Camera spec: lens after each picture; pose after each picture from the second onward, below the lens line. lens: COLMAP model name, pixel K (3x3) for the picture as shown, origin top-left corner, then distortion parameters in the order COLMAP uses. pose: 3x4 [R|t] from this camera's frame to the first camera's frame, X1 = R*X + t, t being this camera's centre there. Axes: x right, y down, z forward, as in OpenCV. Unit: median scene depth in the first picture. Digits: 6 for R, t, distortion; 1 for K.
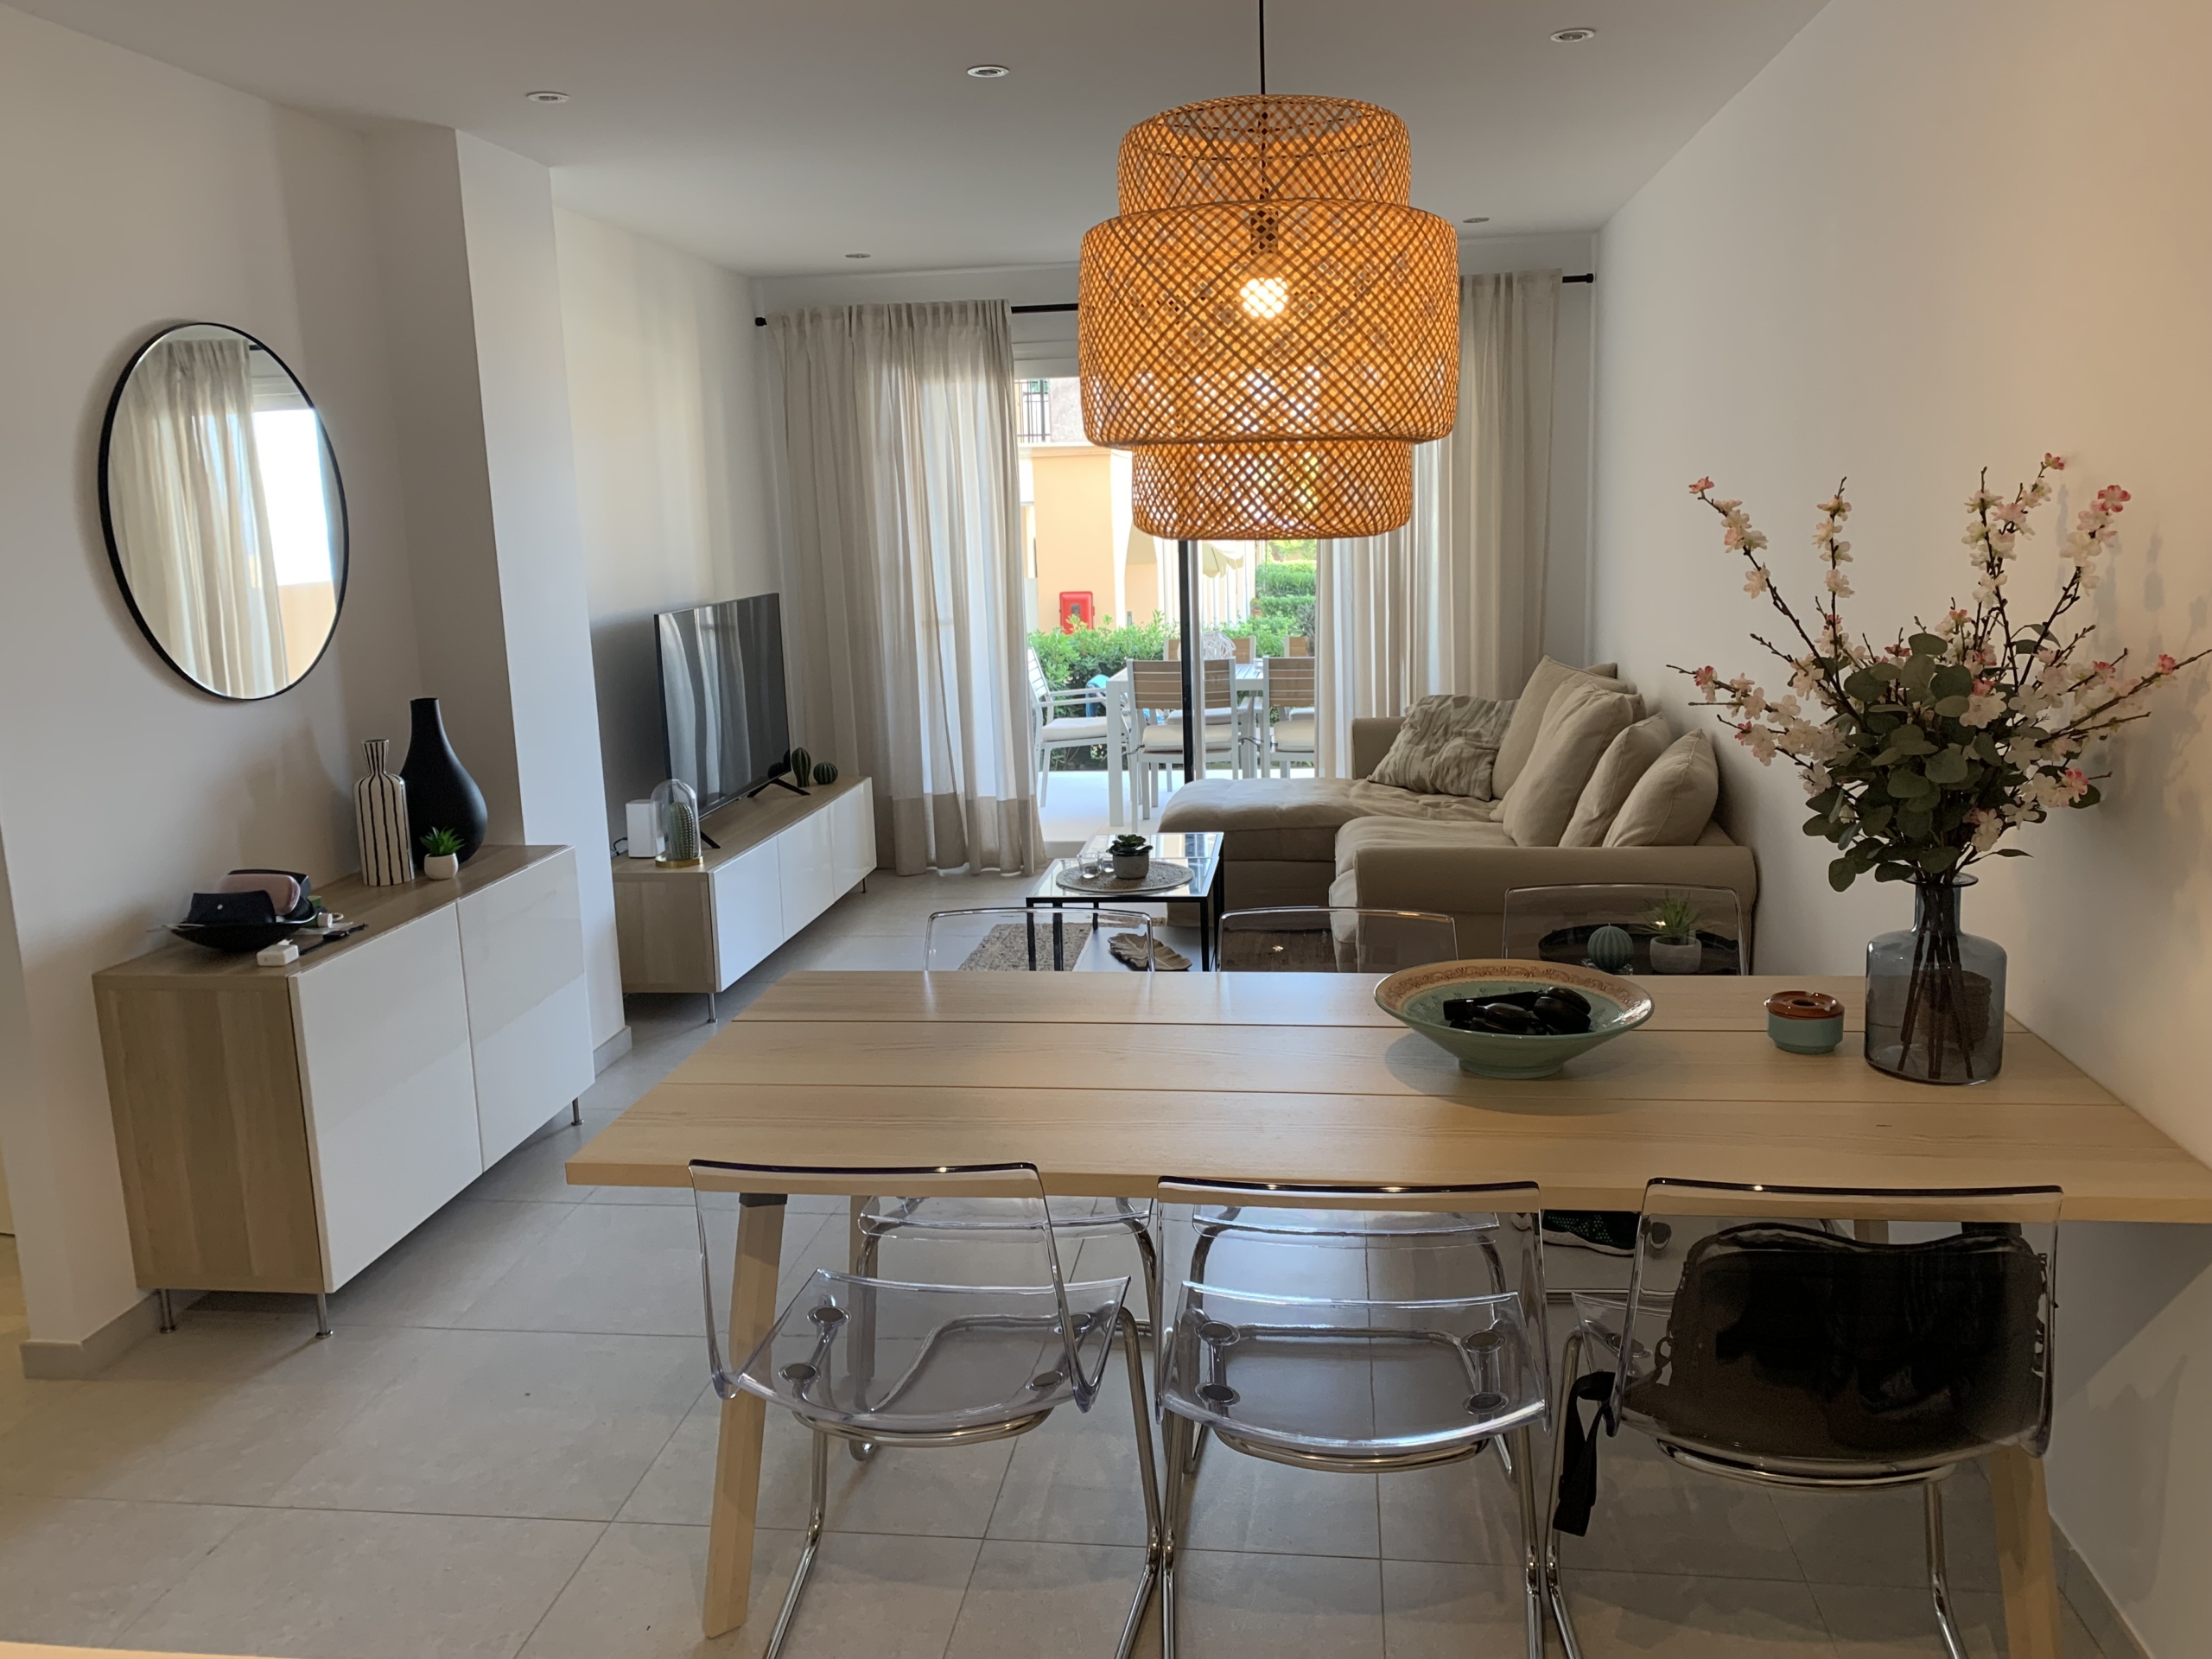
lens RADIAL K [[1697.1, 0, 1101.7], [0, 1697.1, 816.2], [0, 0, 1]] dist [0.047549, -0.052732]
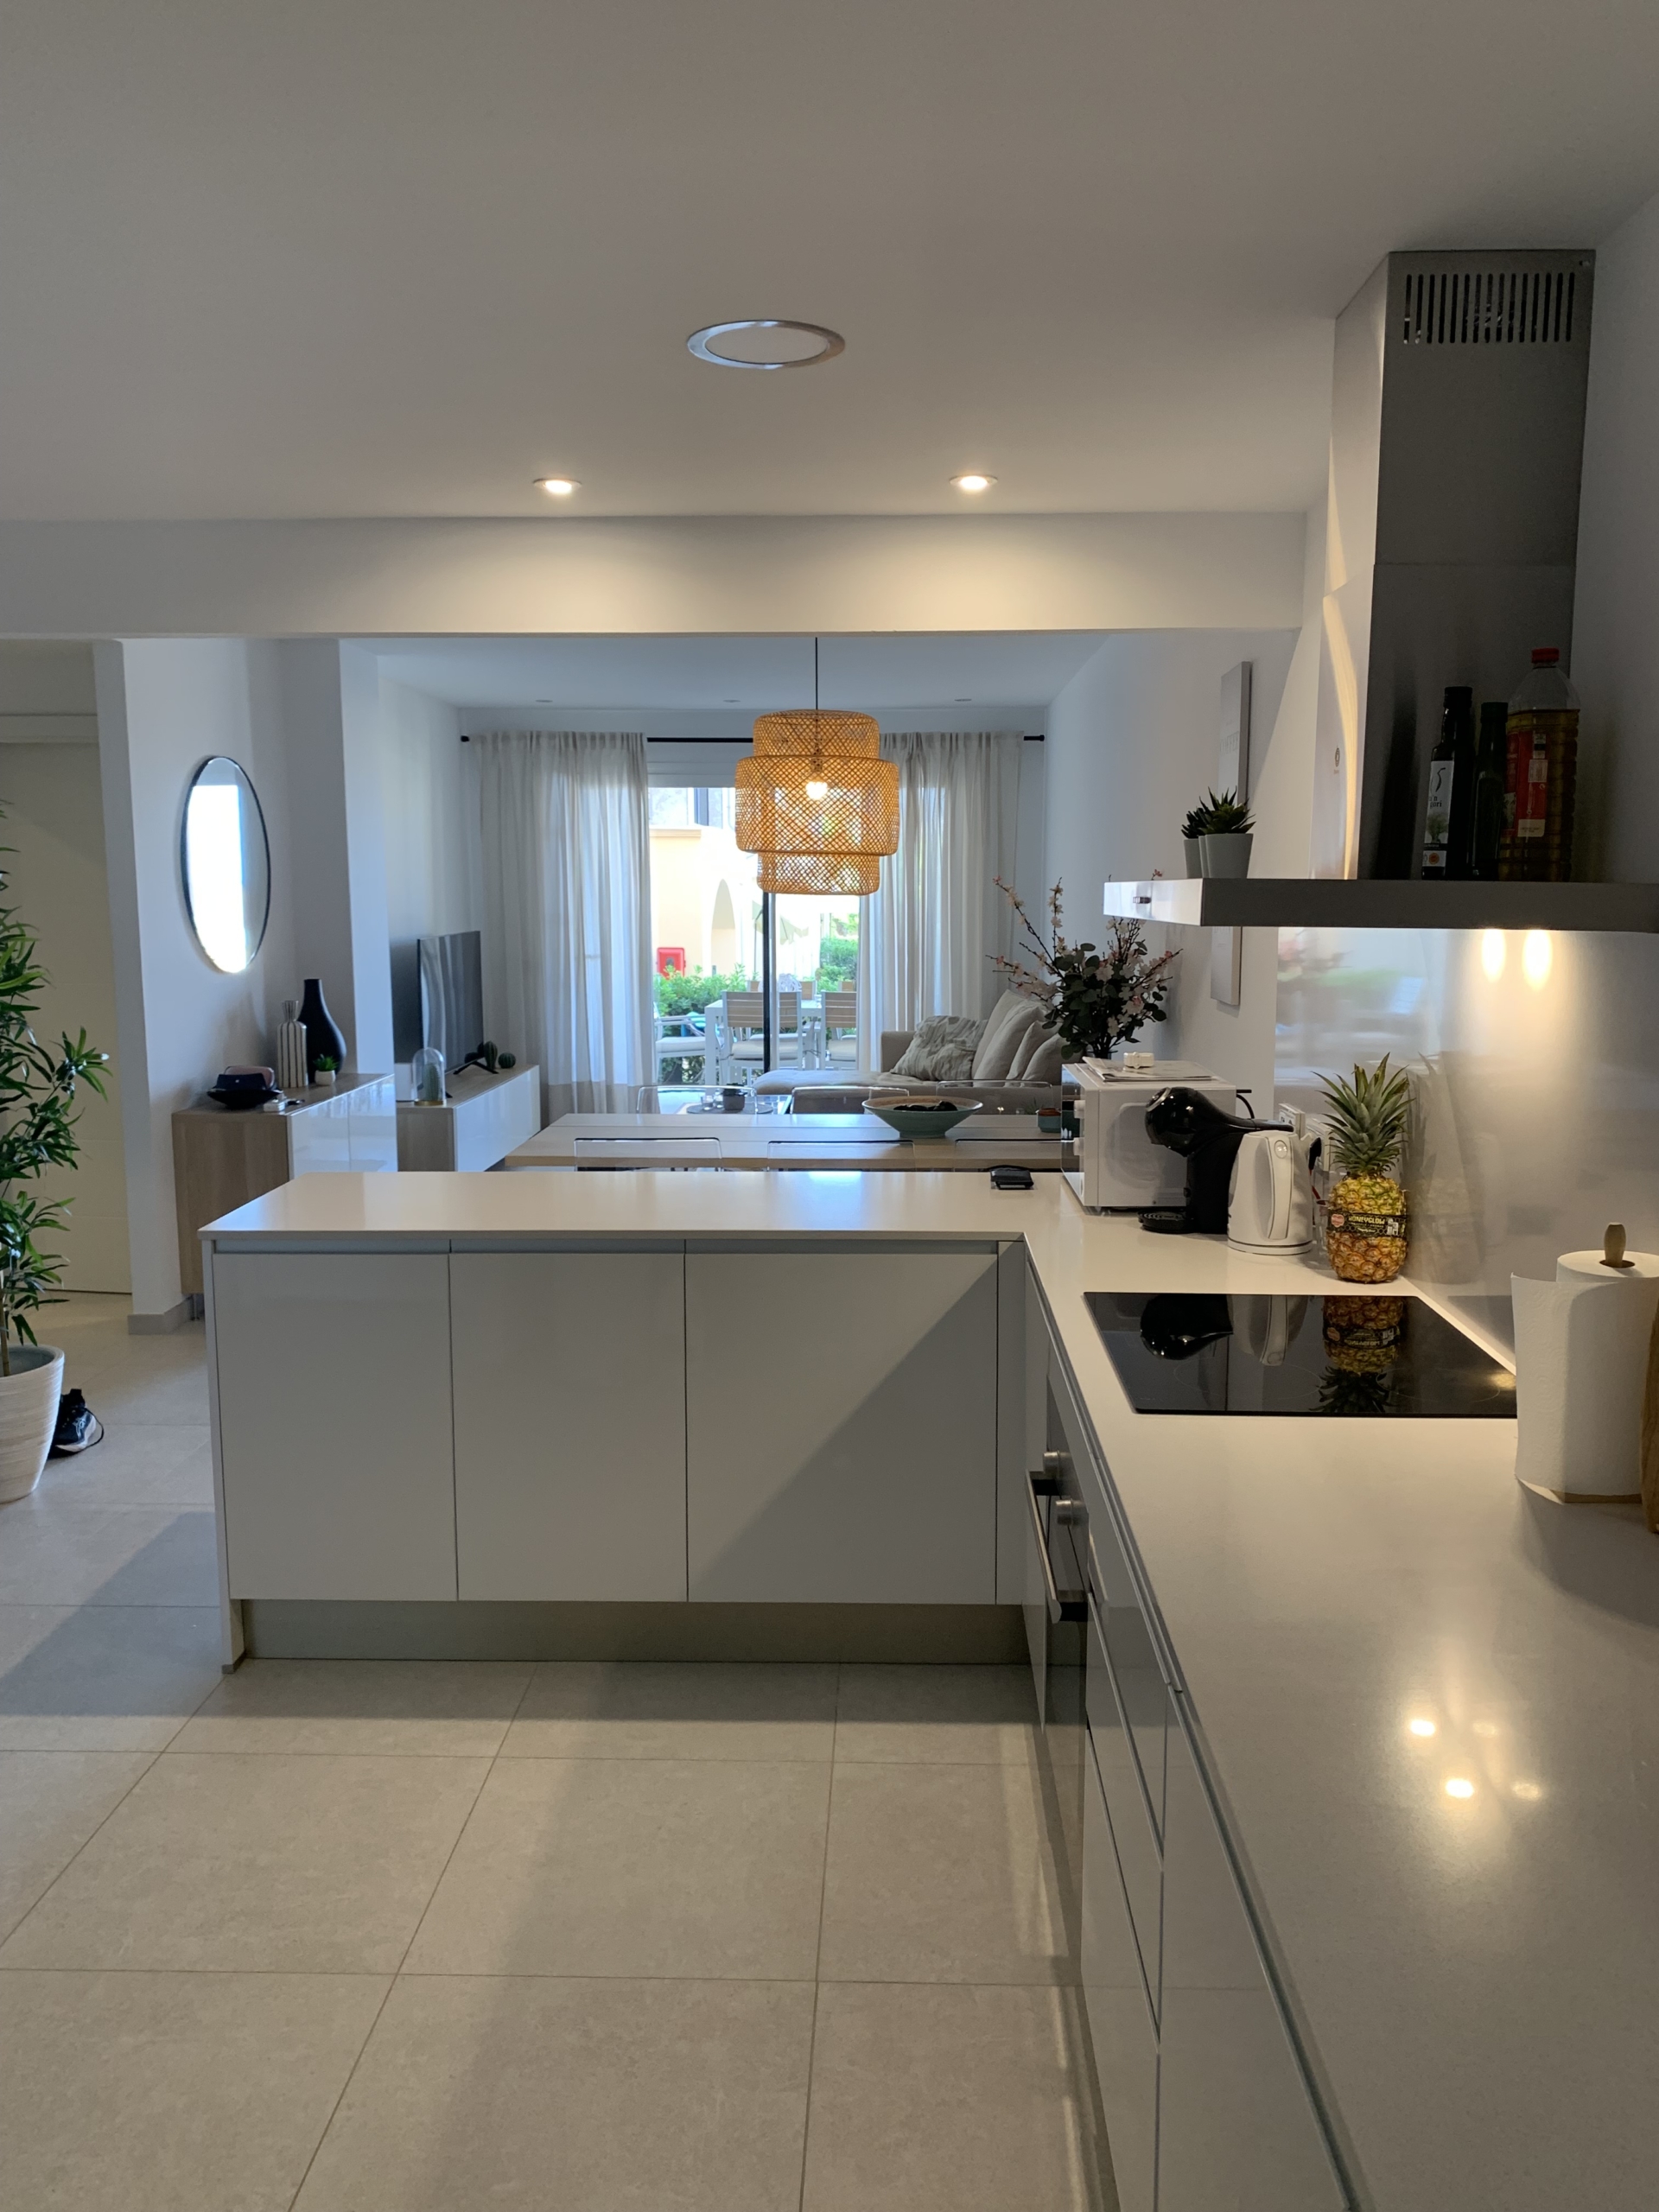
lens RADIAL K [[1697.1, 0, 852.9], [0, 1697.1, 1099.5], [0, 0, 1]] dist [0.047549, -0.052732]
pose [[0.993720, 0.020760, 0.109951, -0.064679], [-0.014901, 0.998438, -0.053844, 0.153785], [-0.110897, 0.051868, 0.992477, -0.824879]]
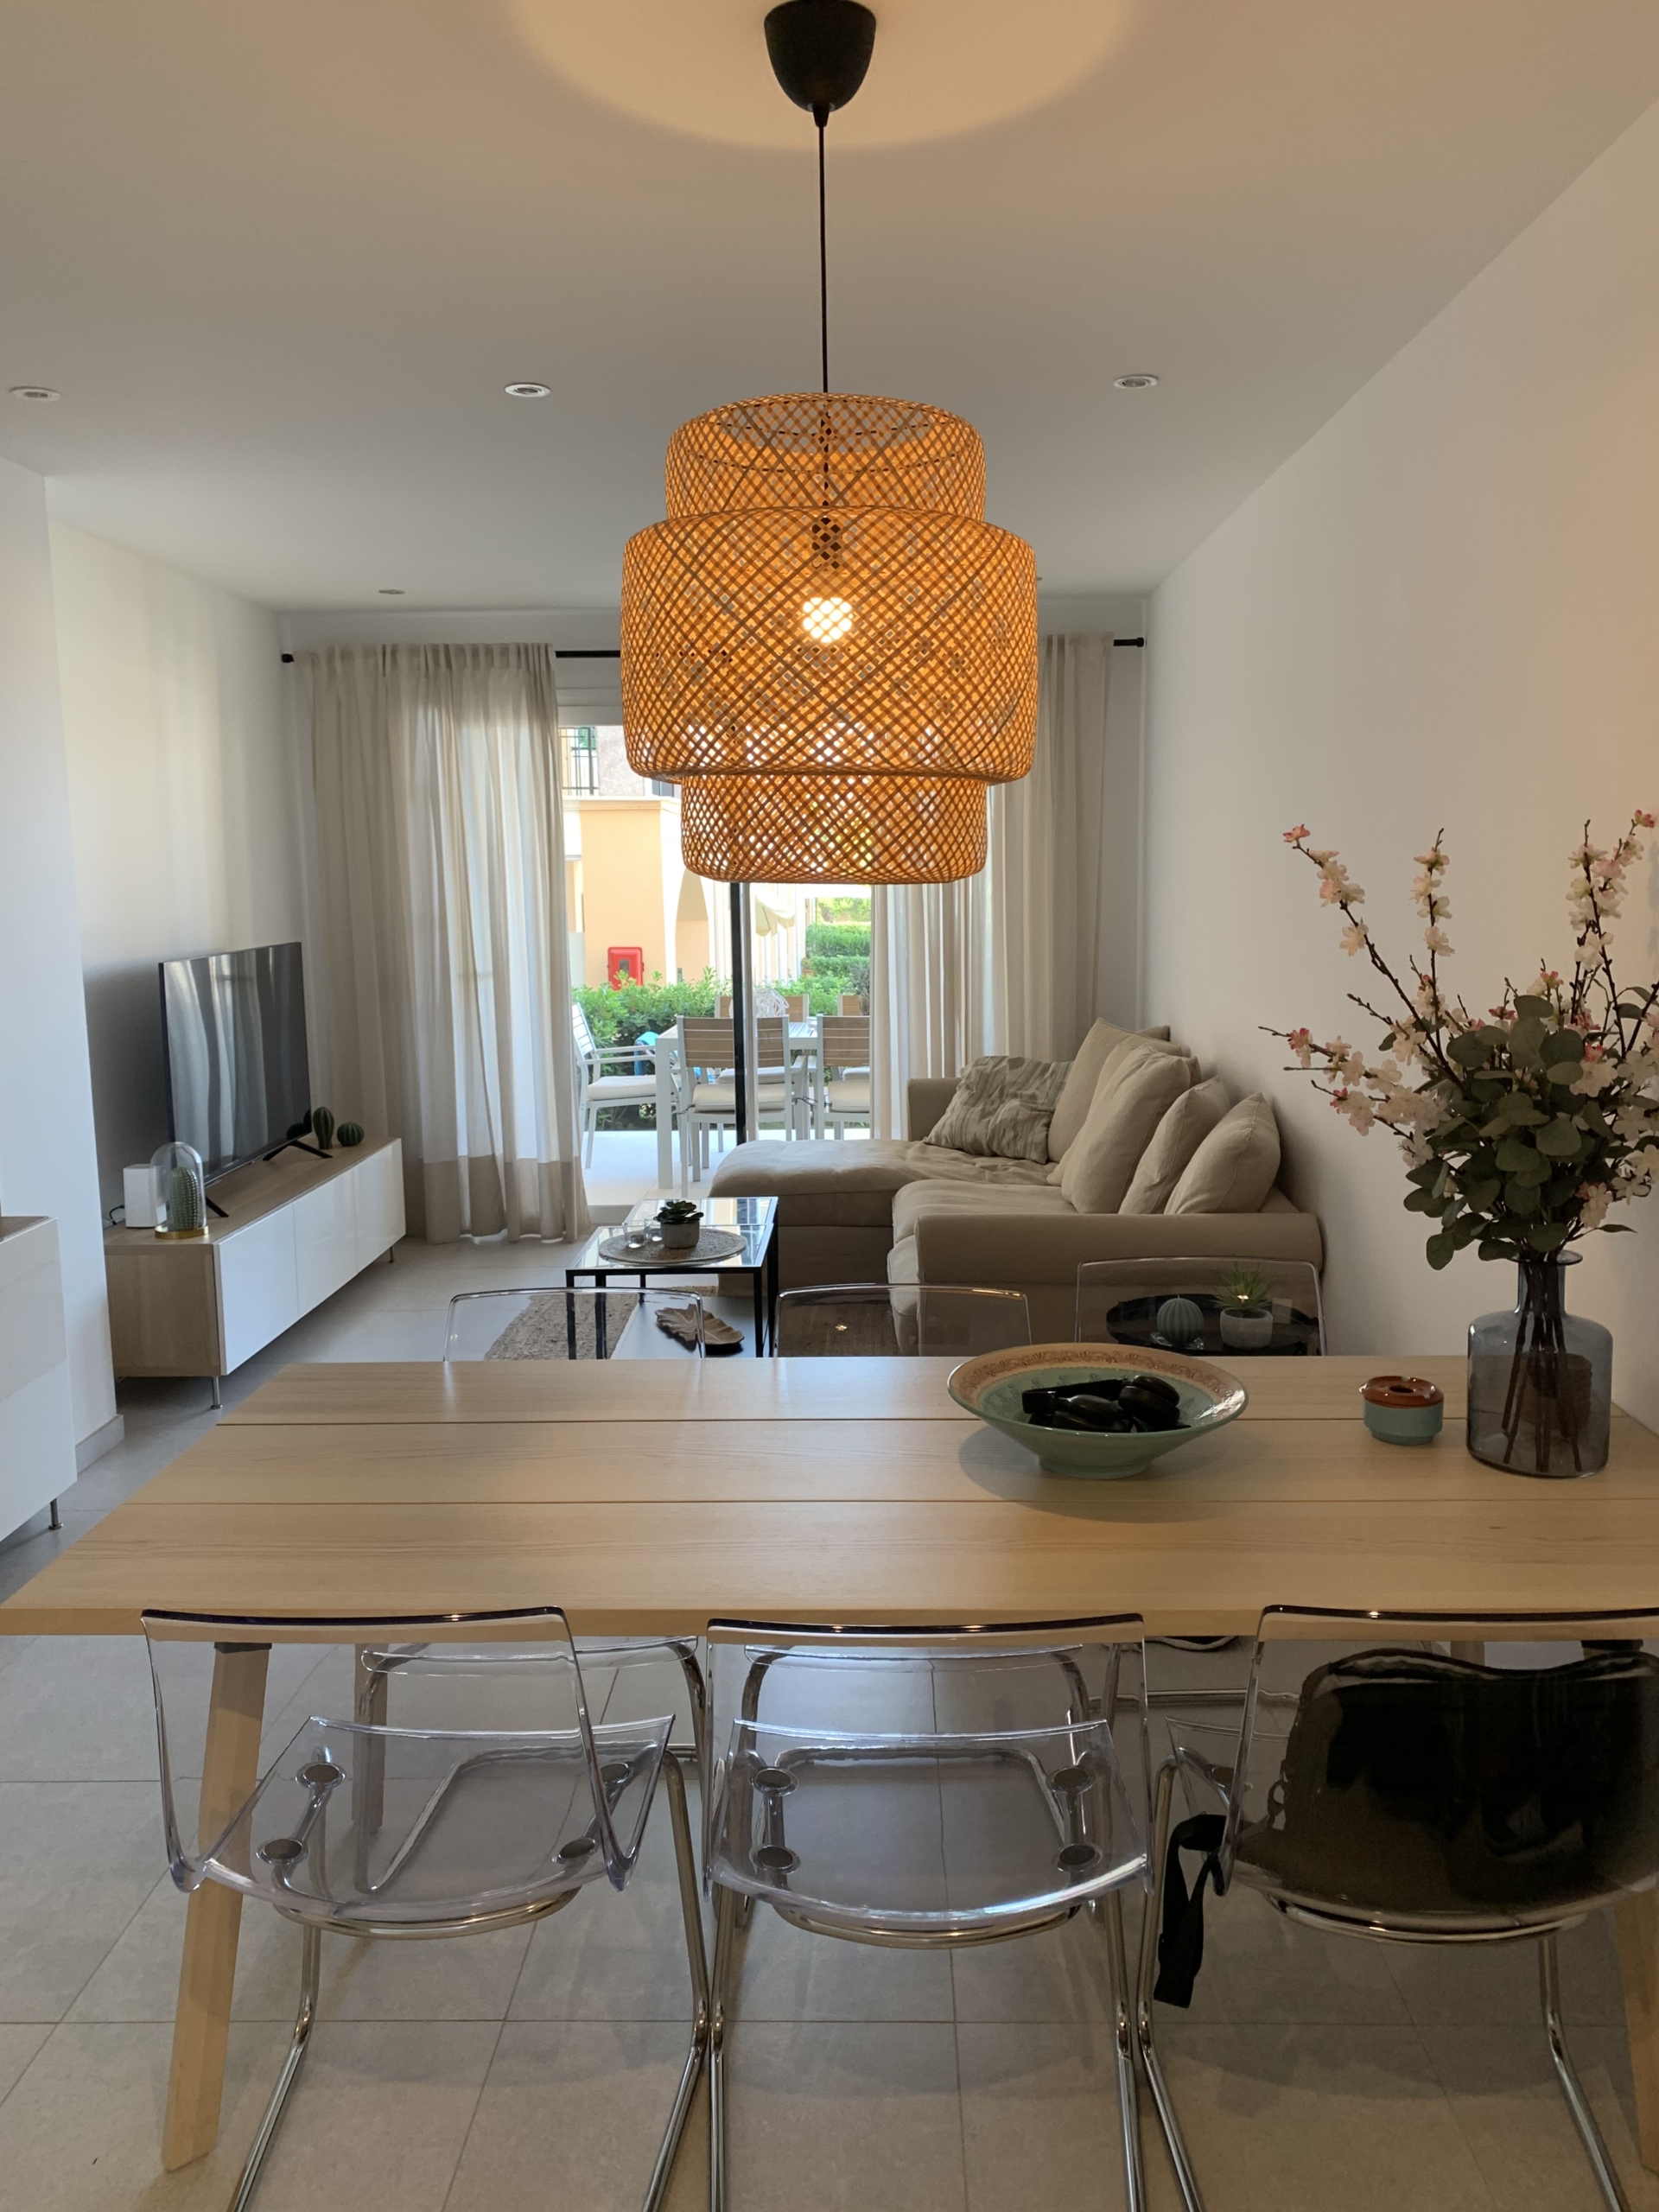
lens RADIAL K [[1697.1, 0, 841.5], [0, 1697.1, 1093.2], [0, 0, 1]] dist [0.047549, -0.052732]
pose [[0.993743, 0.004148, 0.111618, 0.001806], [0.001194, 0.998859, -0.047749, -0.005715], [-0.111689, 0.047583, 0.992603, 0.073084]]
